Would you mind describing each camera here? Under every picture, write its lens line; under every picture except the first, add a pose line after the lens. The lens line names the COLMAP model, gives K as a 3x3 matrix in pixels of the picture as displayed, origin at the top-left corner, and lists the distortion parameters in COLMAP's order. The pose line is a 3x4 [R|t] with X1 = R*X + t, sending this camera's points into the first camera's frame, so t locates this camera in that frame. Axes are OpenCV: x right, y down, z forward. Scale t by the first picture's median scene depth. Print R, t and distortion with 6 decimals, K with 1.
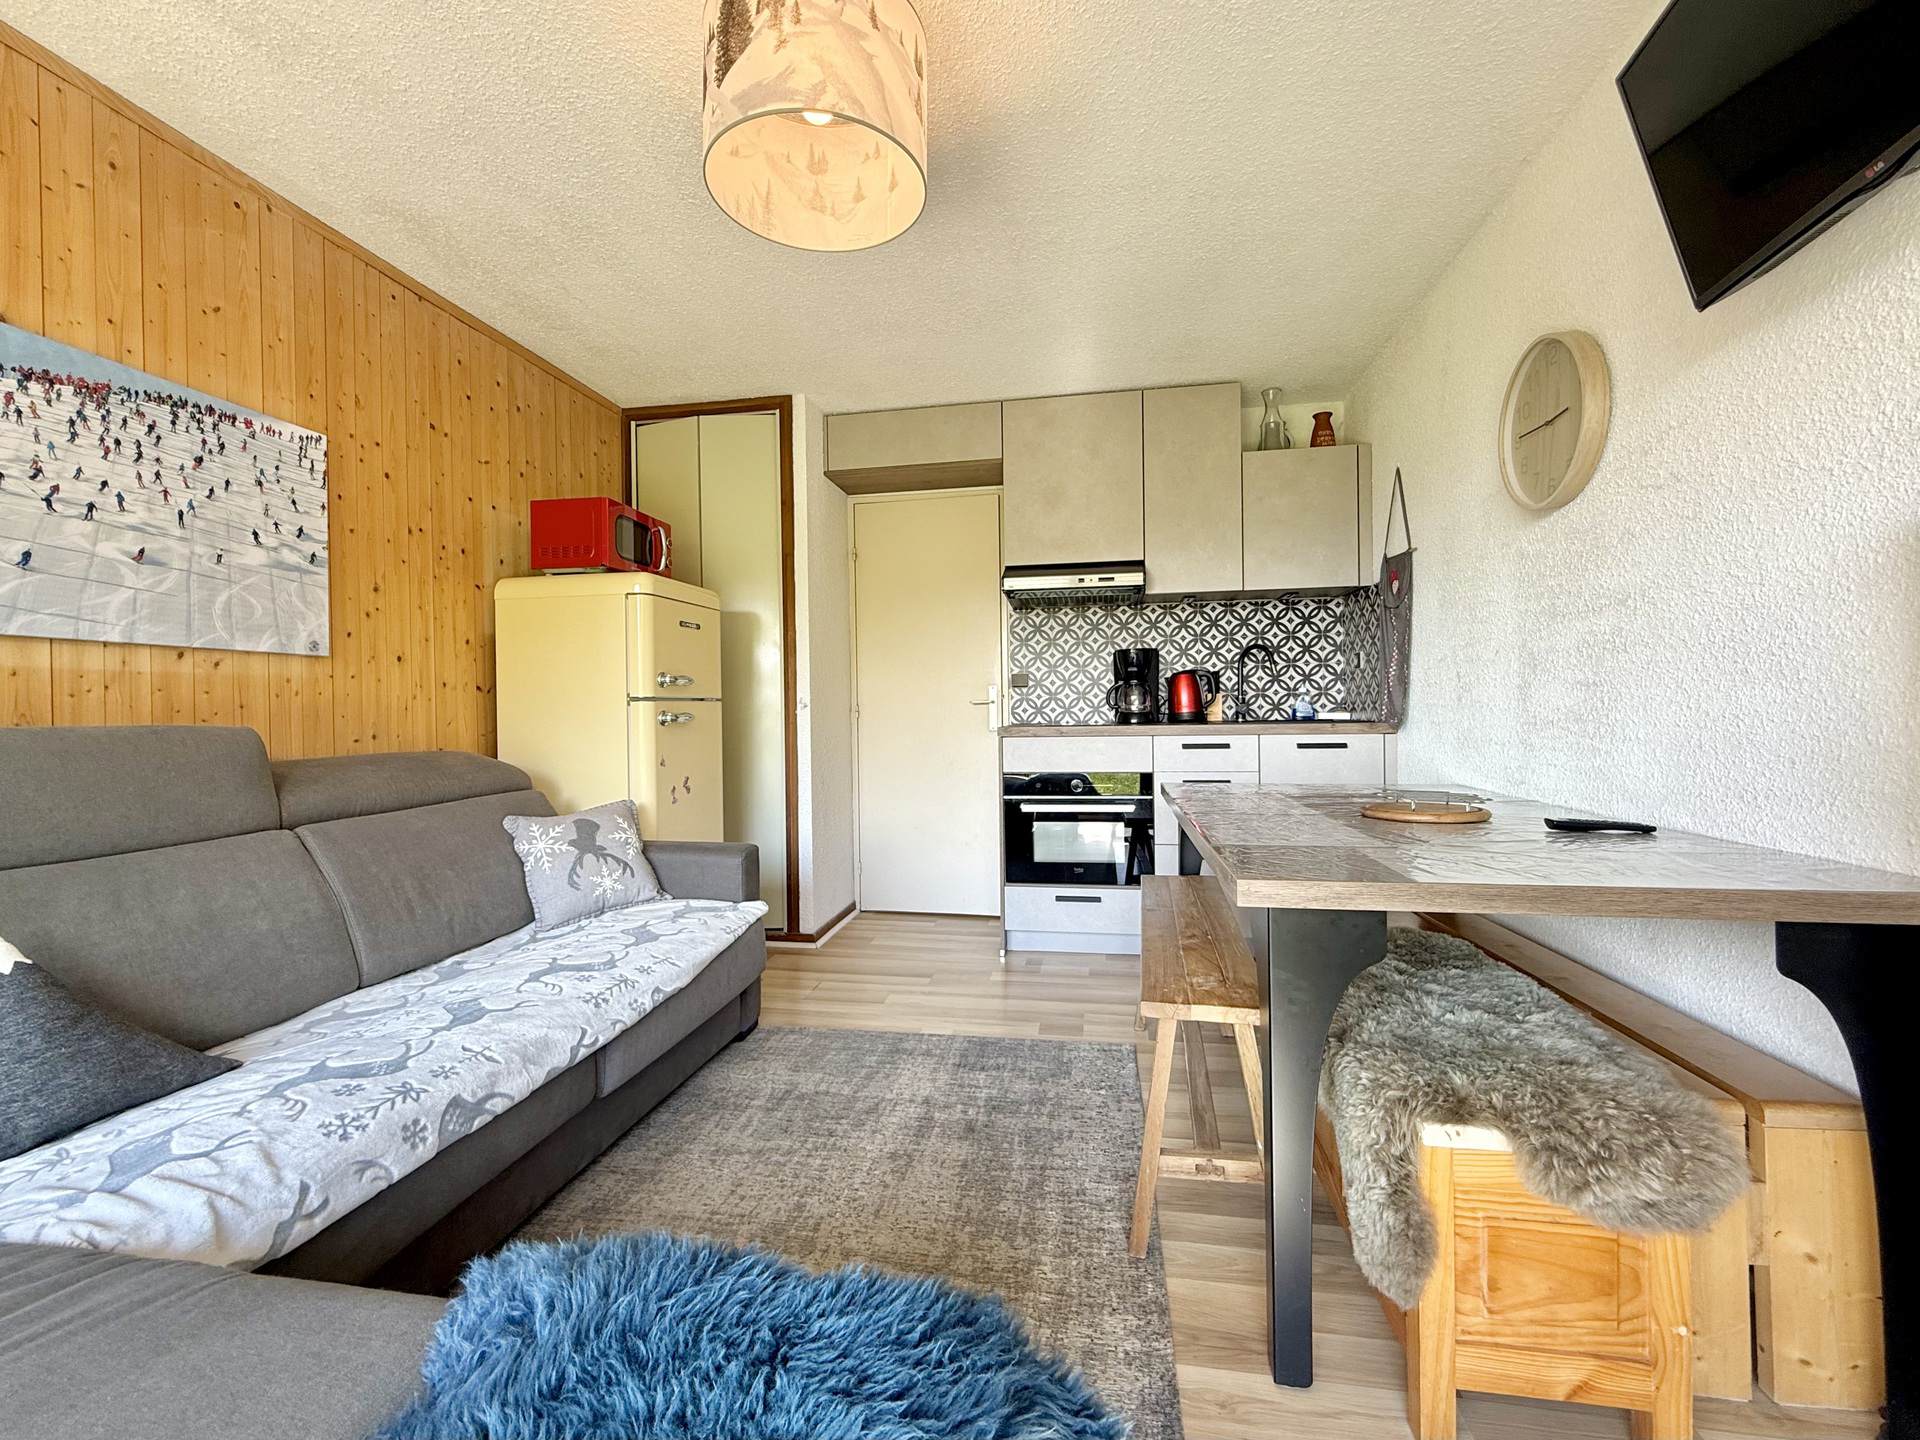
lens RADIAL K [[817.8, 0, 953.1], [0, 817.8, 718.6], [0, 0, 1]] dist [0.000540, -0.000140]
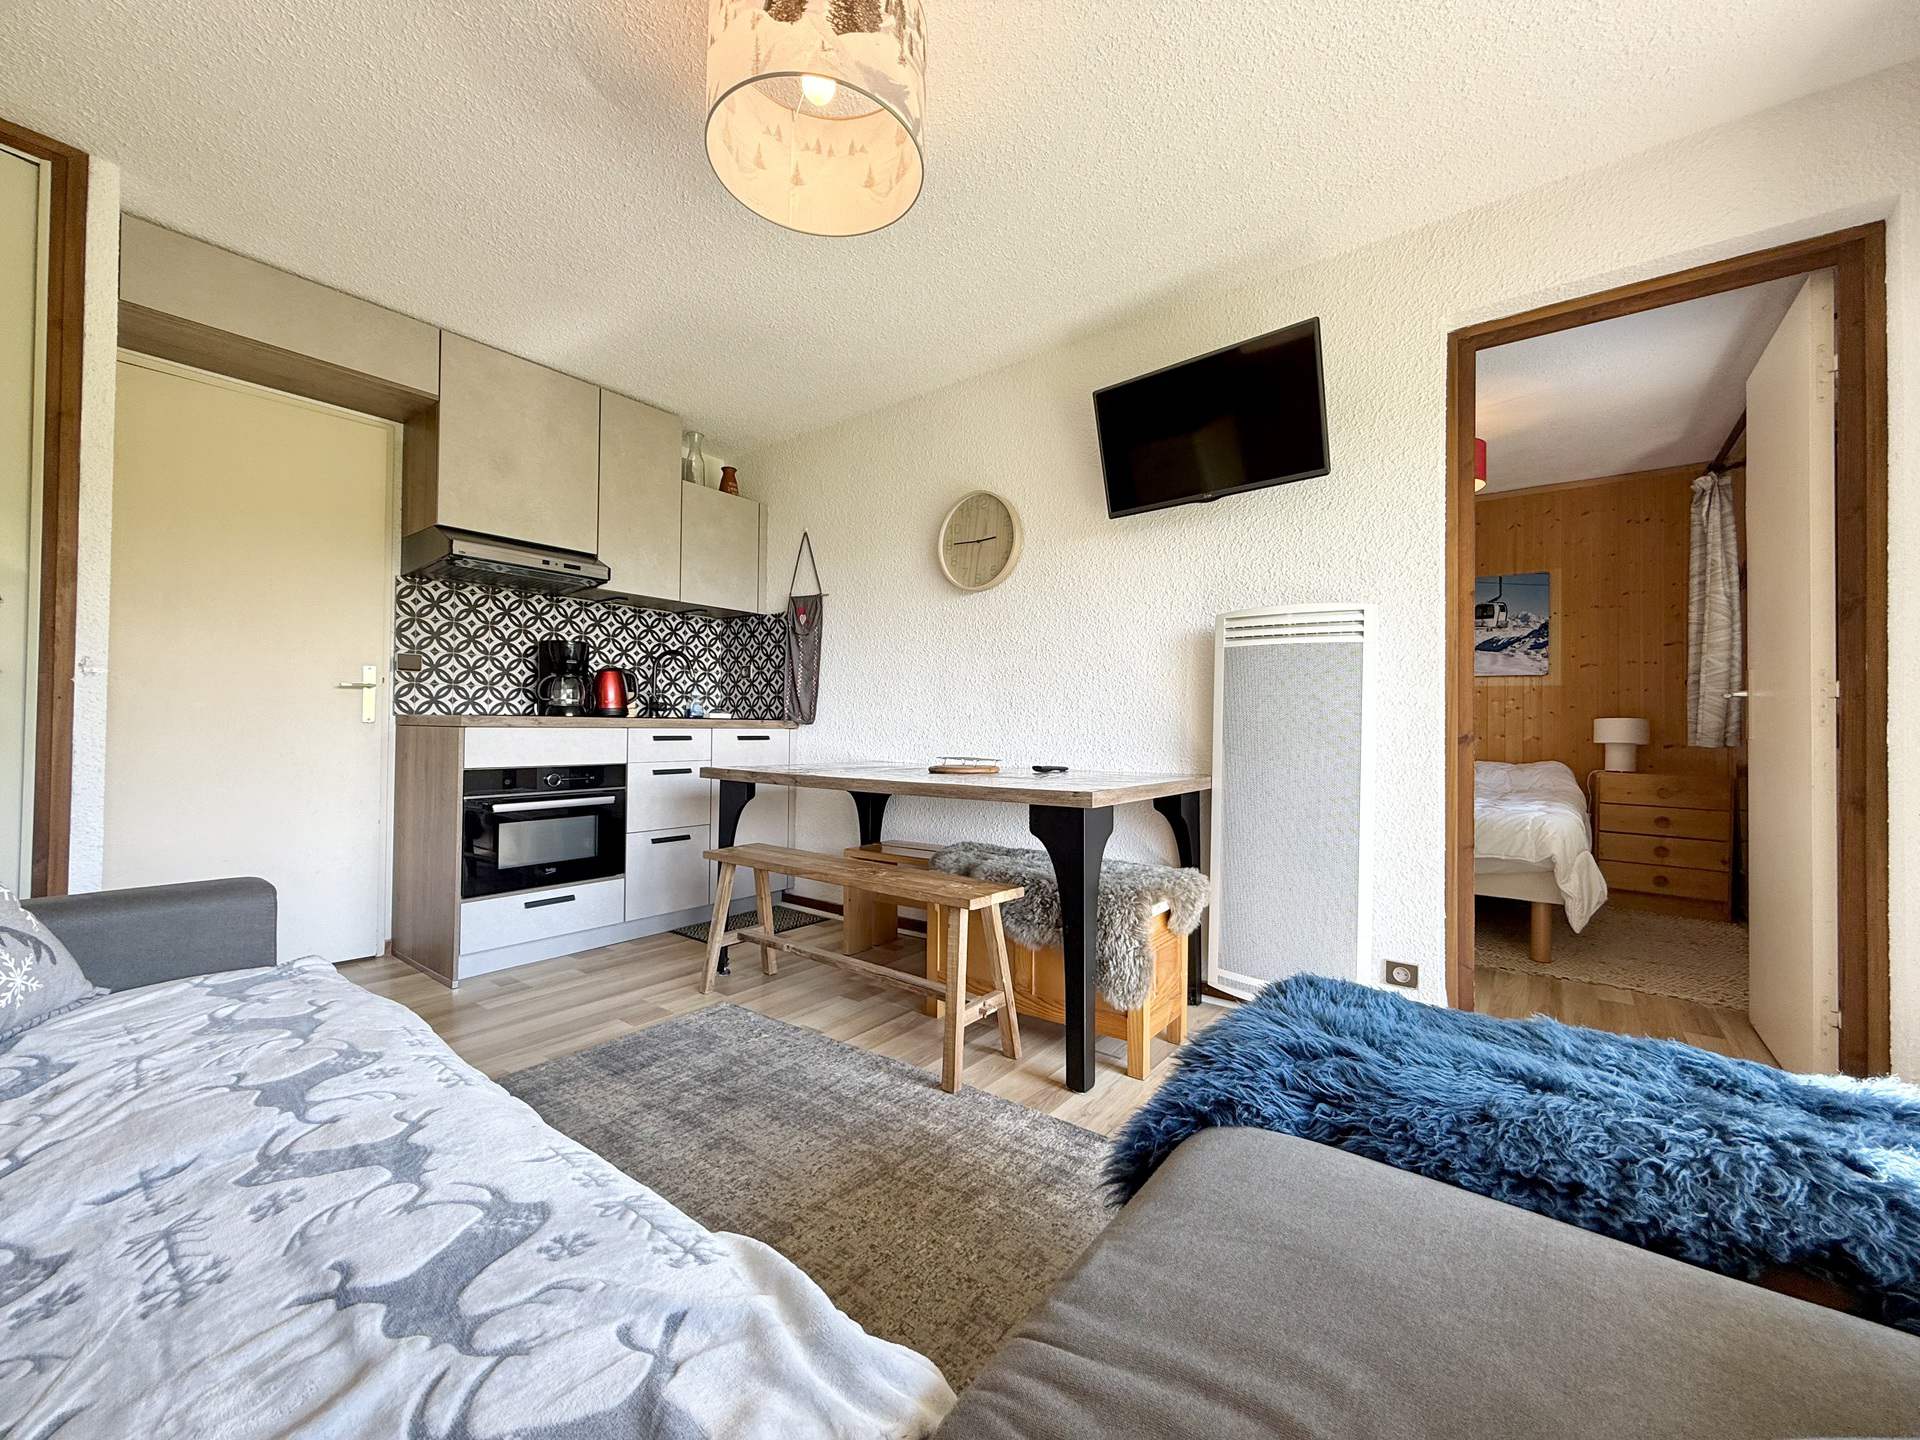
lens RADIAL K [[766.5, 0, 953.8], [0, 766.5, 718.8], [0, 0, 1]] dist [0.001300, 0.000165]
pose [[0.458517, 0.029378, 0.888200, -0.510378], [-0.008630, 0.999554, -0.028606, 0.040114], [-0.888644, 0.005451, 0.458566, 0.227216]]
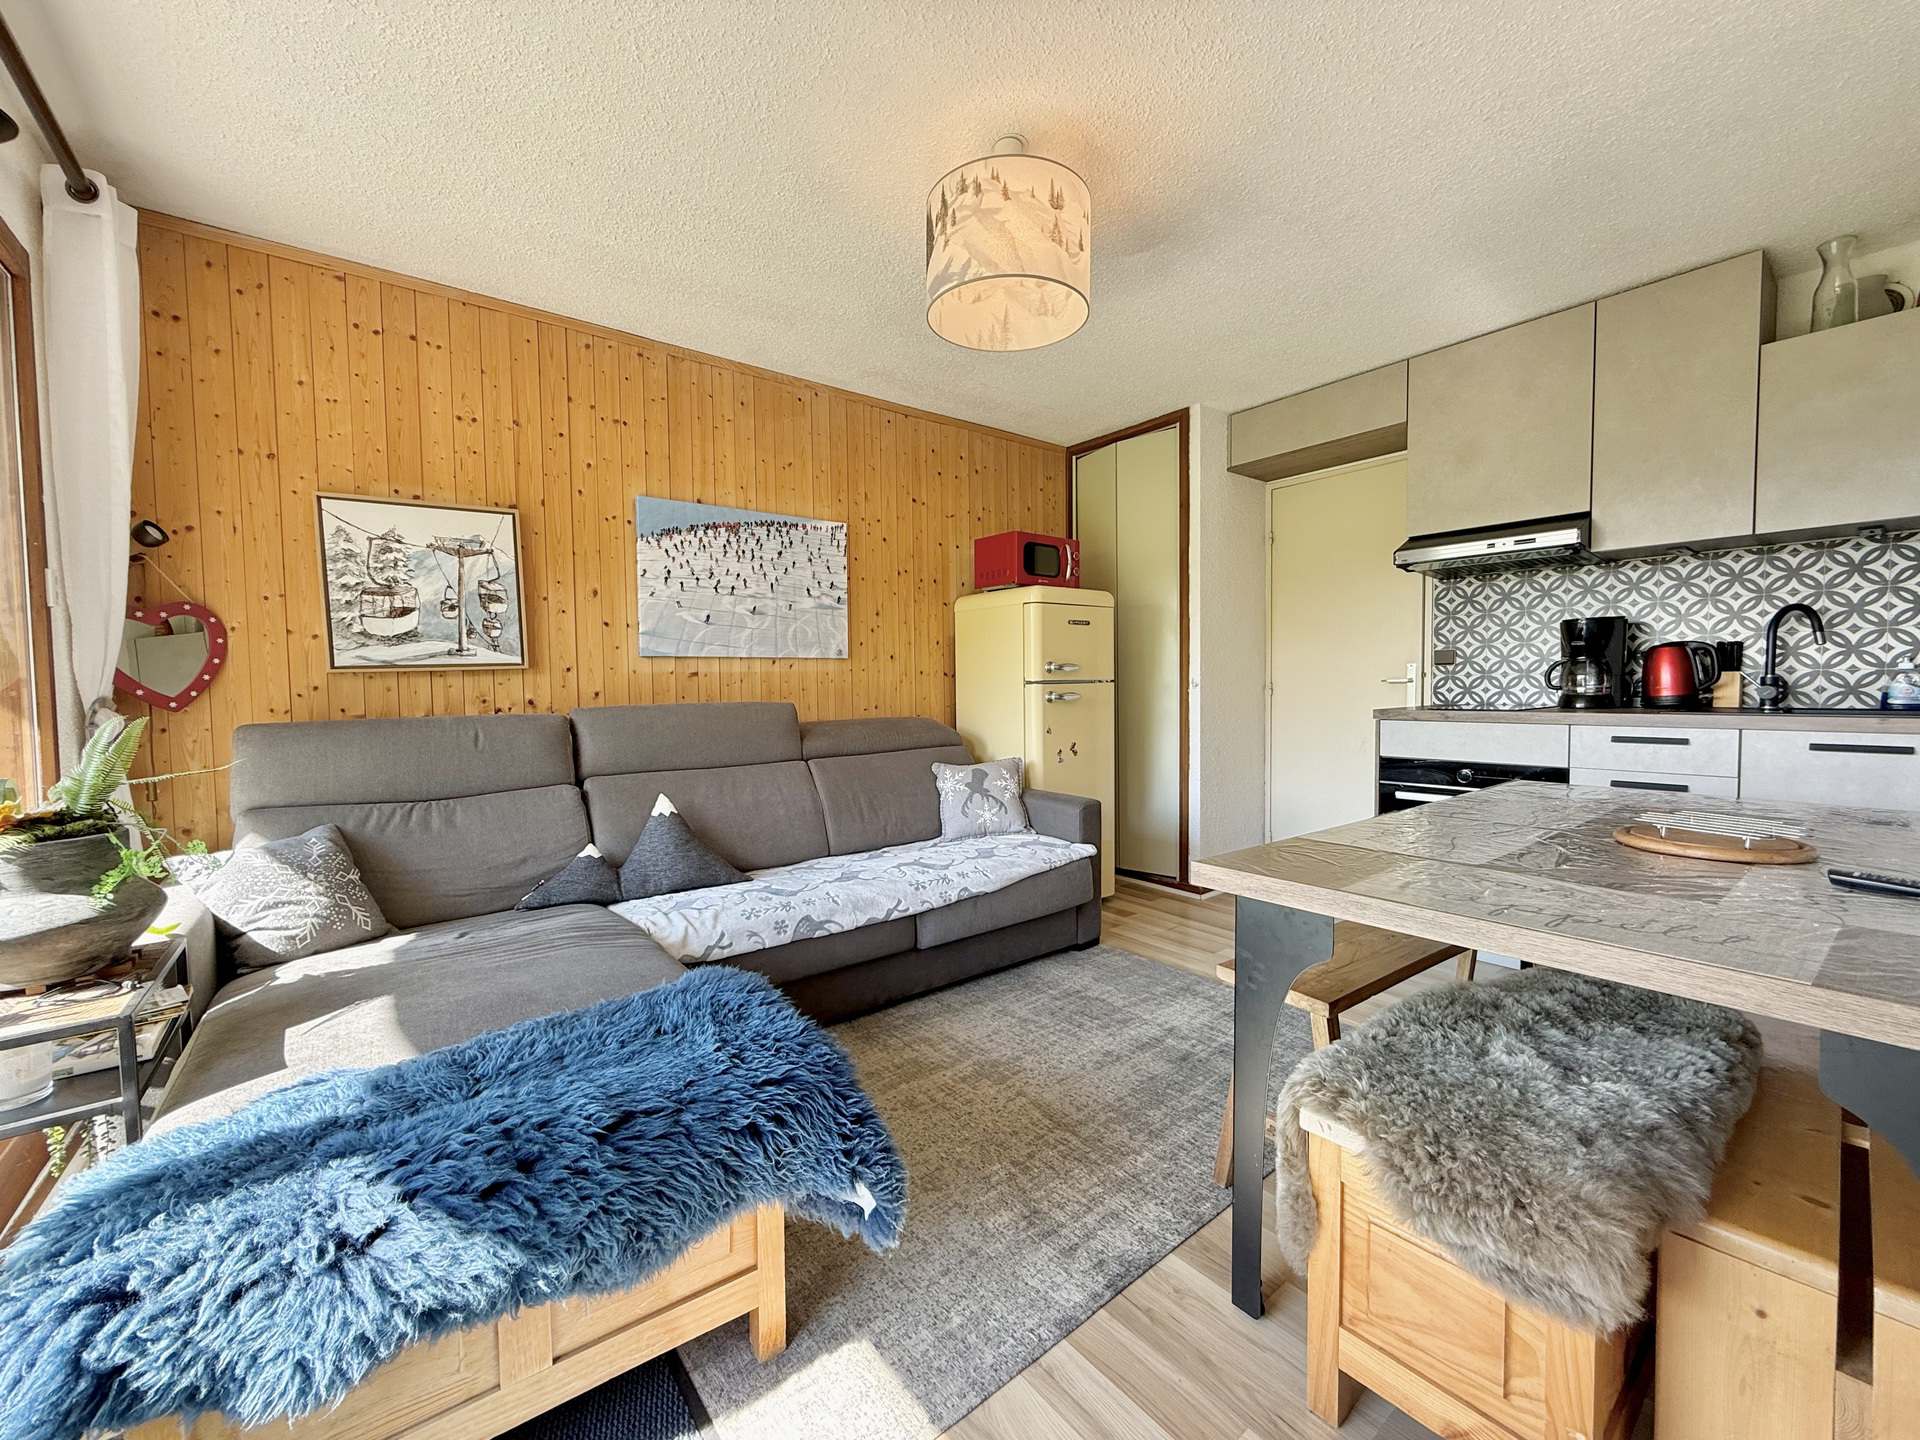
lens RADIAL K [[766.5, 0, 953.8], [0, 766.5, 718.8], [0, 0, 1]] dist [0.001300, 0.000165]
pose [[0.749577, 0.035284, -0.660976, 0.347779], [-0.004132, 0.998808, 0.048632, -0.025094], [0.661904, -0.033722, 0.748829, -0.016156]]
